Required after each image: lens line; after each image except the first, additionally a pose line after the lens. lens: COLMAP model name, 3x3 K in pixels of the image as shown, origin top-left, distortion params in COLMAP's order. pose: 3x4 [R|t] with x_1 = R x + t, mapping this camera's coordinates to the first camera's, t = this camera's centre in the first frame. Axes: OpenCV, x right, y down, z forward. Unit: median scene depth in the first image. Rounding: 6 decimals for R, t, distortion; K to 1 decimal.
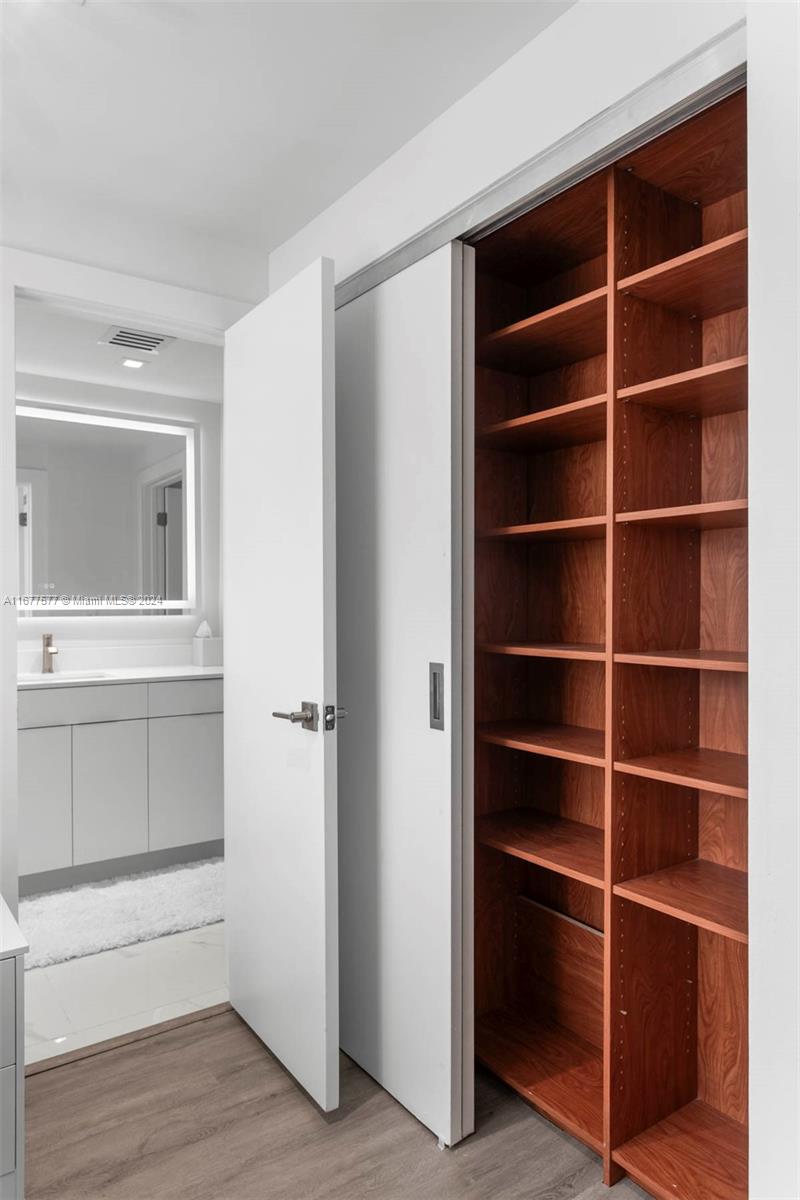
lens RADIAL K [[775.2, 0, 401.7], [0, 775.2, 610.3], [0, 0, 1]] dist [0.002955, 0.002473]
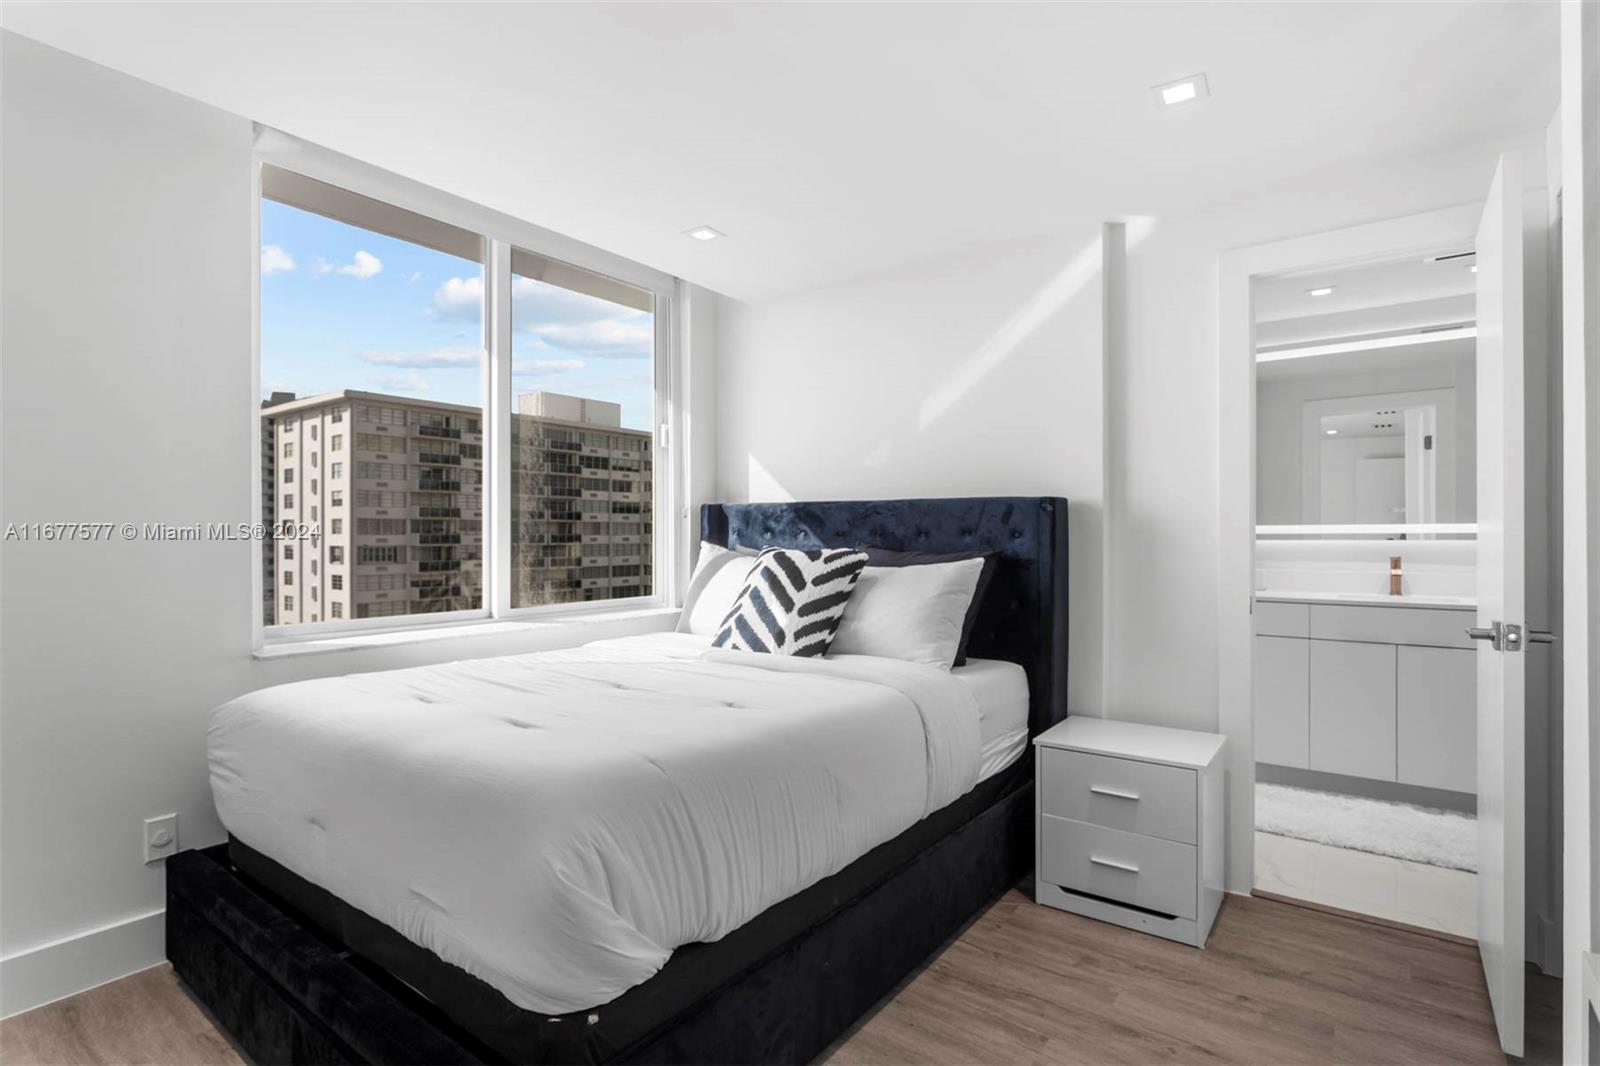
lens RADIAL K [[785.6, 0, 798.3], [0, 785.6, 548.0], [0, 0, 1]] dist [-0.002161, 0.000205]
pose [[0.293658, 0.010404, -0.955854, 0.480957], [-0.006594, 0.999939, 0.008858, 0.024291], [0.955888, 0.003702, 0.293709, -0.086197]]
